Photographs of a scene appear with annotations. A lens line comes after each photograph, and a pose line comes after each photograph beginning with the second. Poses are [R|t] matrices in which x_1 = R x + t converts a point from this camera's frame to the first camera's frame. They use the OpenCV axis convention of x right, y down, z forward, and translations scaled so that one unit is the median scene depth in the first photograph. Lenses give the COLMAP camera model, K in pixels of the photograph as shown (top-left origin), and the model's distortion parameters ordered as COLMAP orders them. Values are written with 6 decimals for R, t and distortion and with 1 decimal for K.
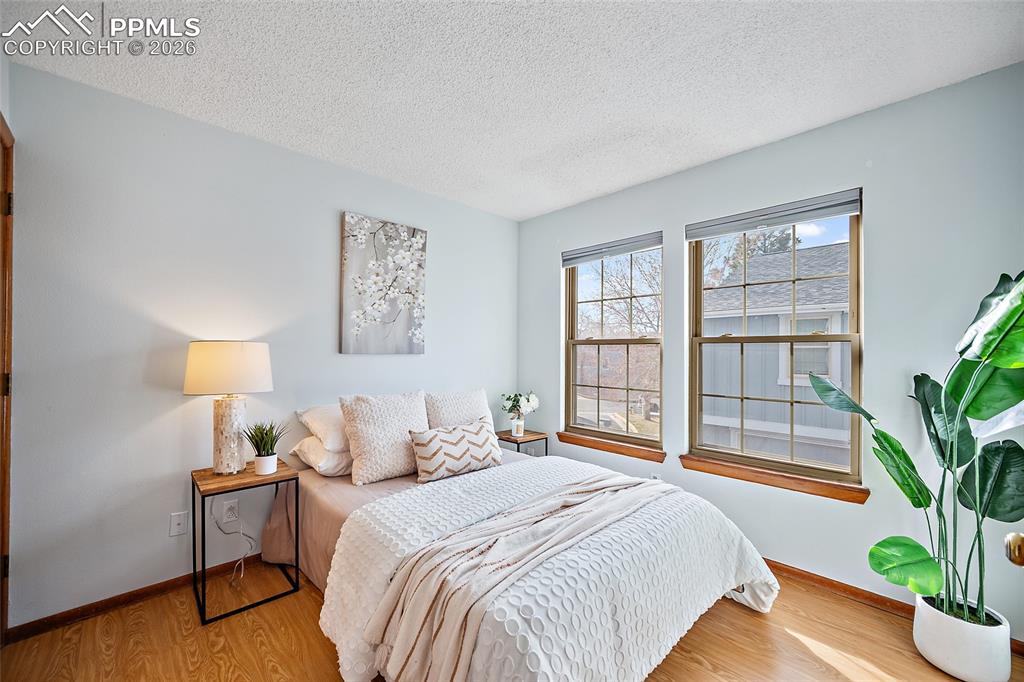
lens RADIAL K [[406.2, 0, 513.5], [0, 406.2, 347.2], [0, 0, 1]] dist [-0.001238, 0.000522]
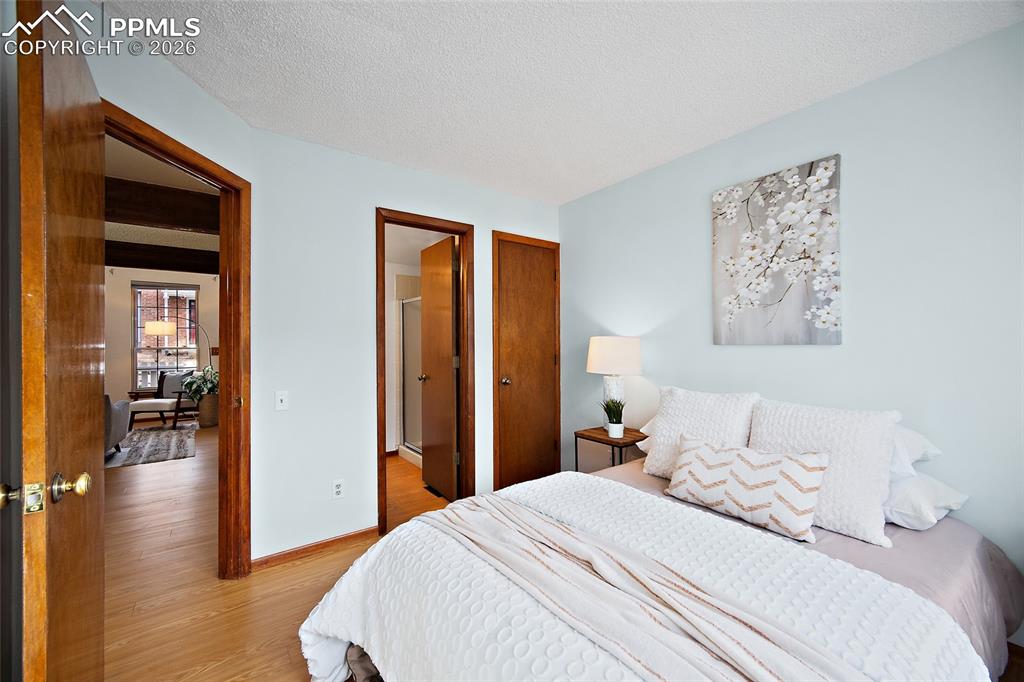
lens RADIAL K [[406.2, 0, 505.6], [0, 406.2, 336.8], [0, 0, 1]] dist [-0.001238, 0.000522]
pose [[-0.145627, -0.013006, -0.989254, 0.533382], [0.025489, 0.999532, -0.016893, 0.001853], [0.989011, -0.027675, -0.145227, 0.606877]]
